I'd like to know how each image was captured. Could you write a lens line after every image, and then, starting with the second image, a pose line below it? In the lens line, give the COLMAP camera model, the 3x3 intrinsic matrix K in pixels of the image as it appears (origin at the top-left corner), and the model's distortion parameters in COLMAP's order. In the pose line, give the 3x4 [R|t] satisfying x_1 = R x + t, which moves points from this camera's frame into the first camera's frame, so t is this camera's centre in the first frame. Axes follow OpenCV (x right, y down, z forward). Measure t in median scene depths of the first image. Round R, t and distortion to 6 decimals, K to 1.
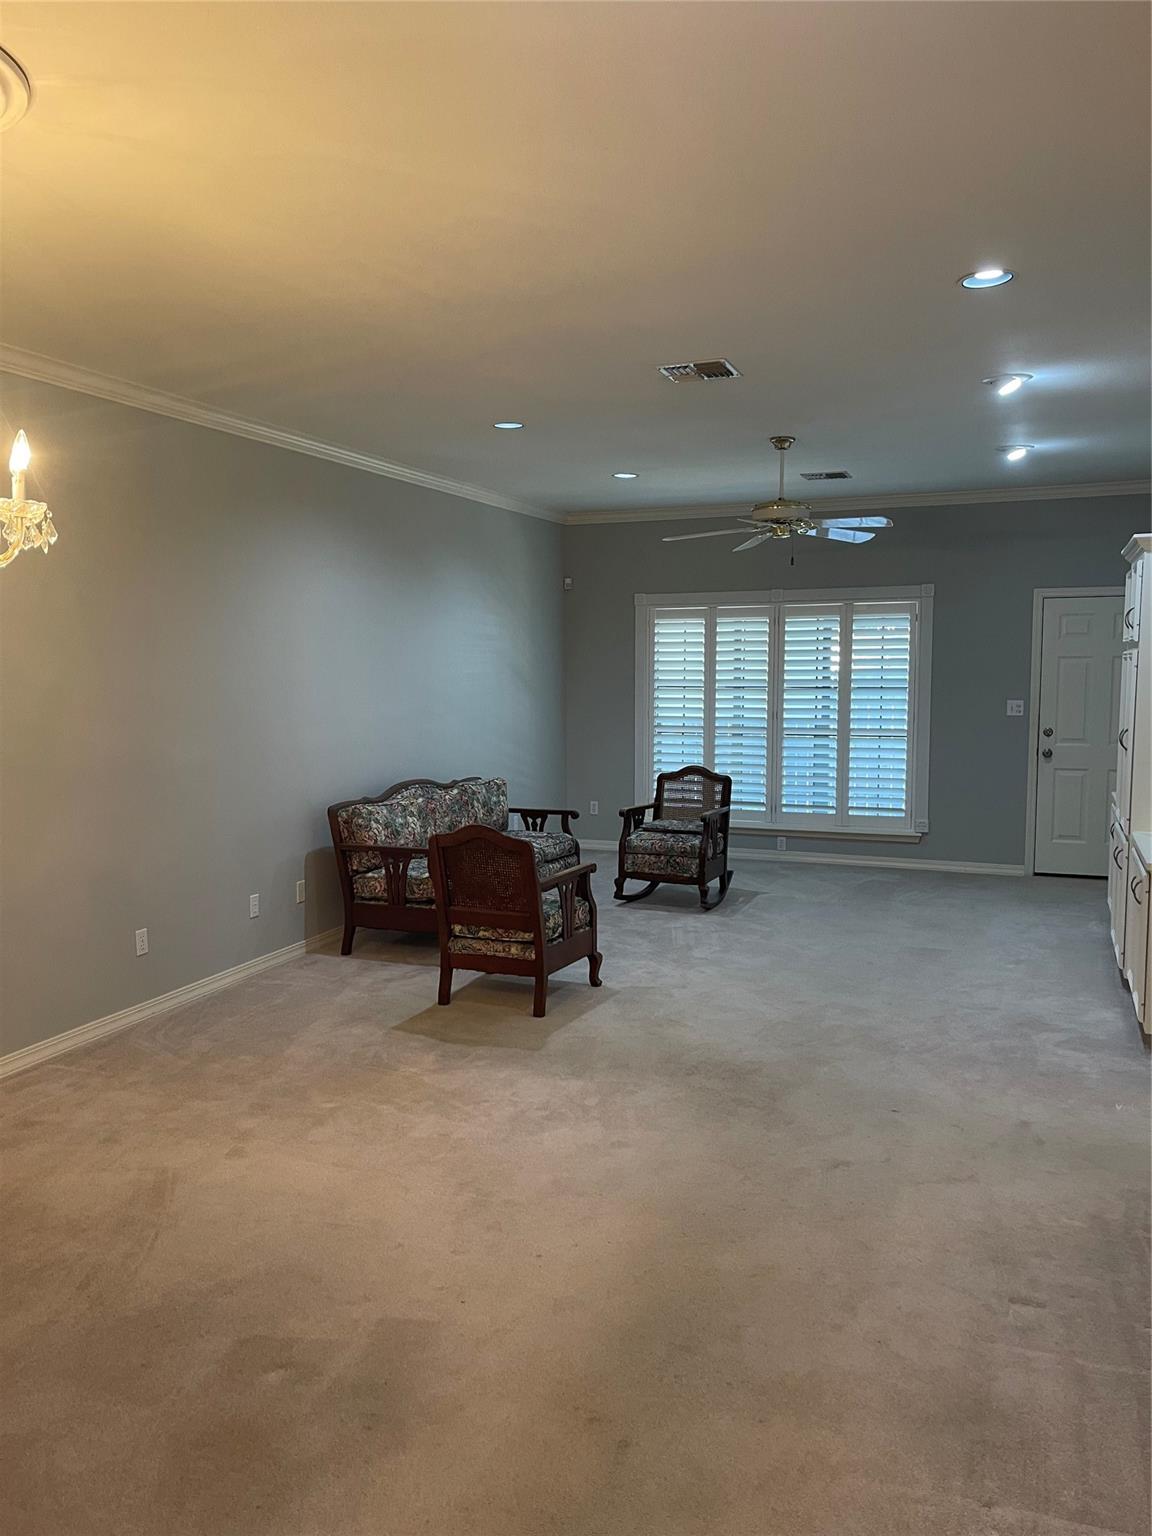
lens RADIAL K [[1166.6, 0, 576.0], [0, 1166.6, 768.0], [0, 0, 1]] dist [0.085624, 0.003302]
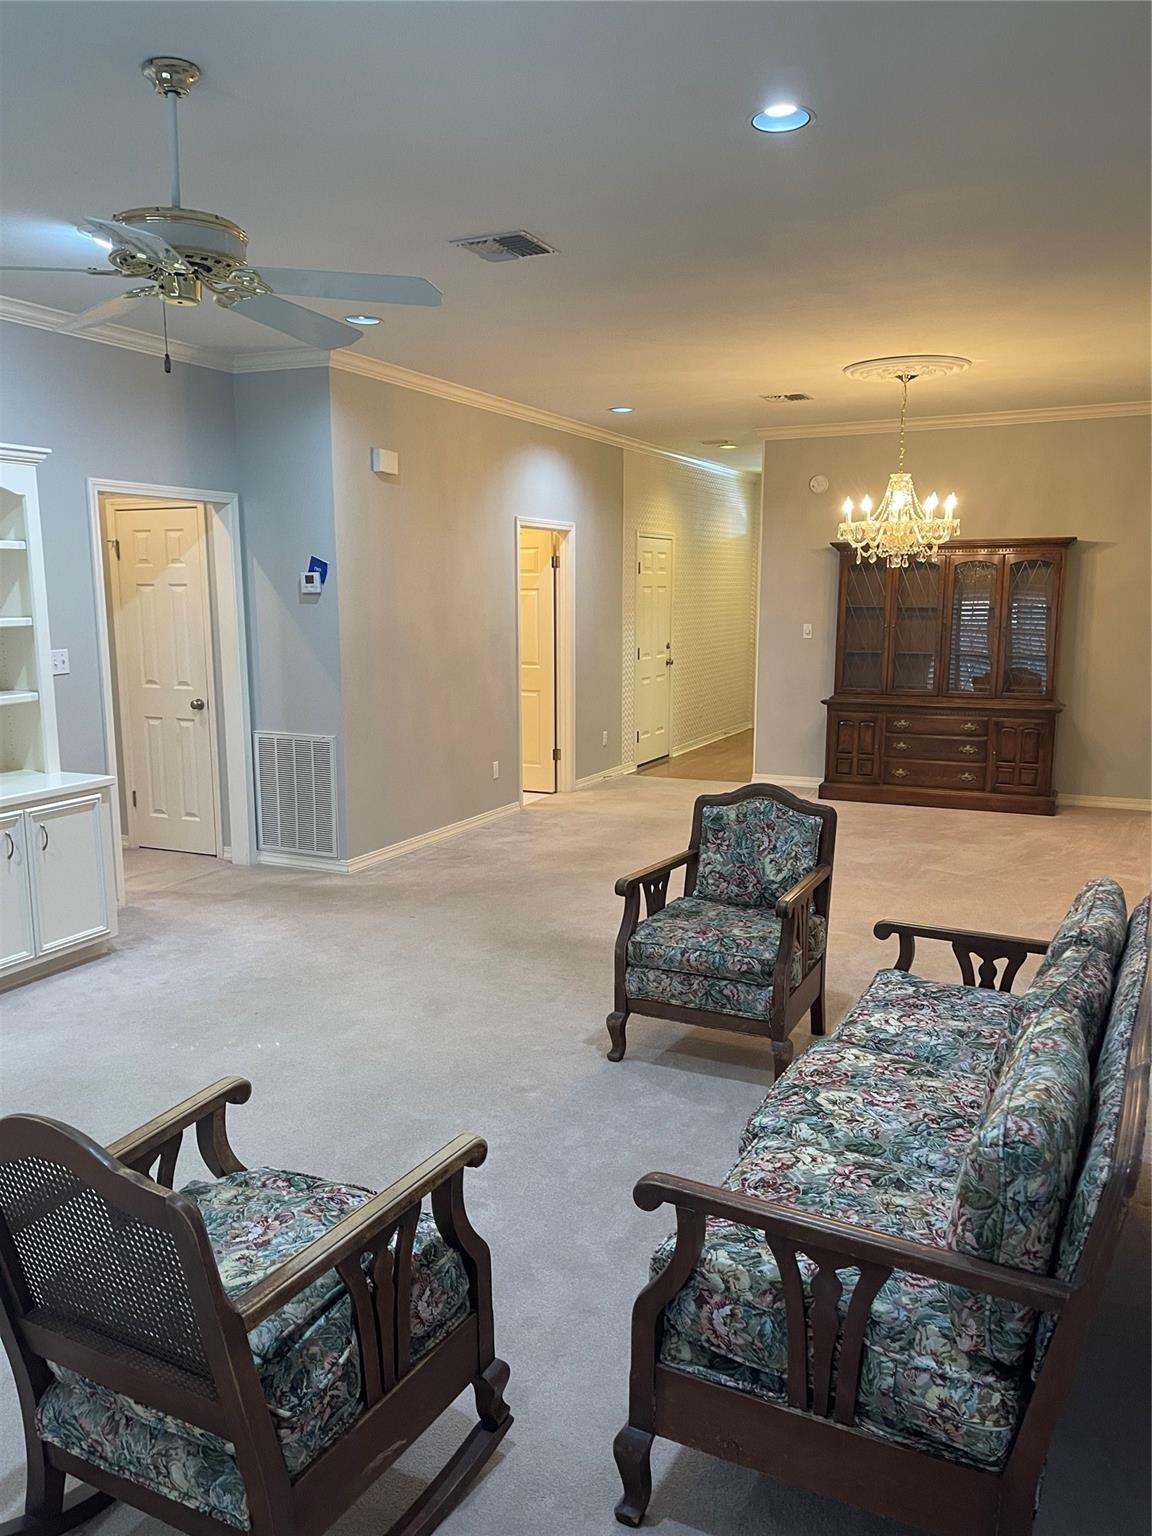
lens RADIAL K [[1166.6, 0, 576.0], [0, 1166.6, 768.0], [0, 0, 1]] dist [0.085624, 0.003302]
pose [[0.997834, -0.000766, -0.065775, 0.053492], [0.004364, 0.998501, 0.054568, -0.041864], [0.065635, -0.054737, 0.996341, 0.488507]]
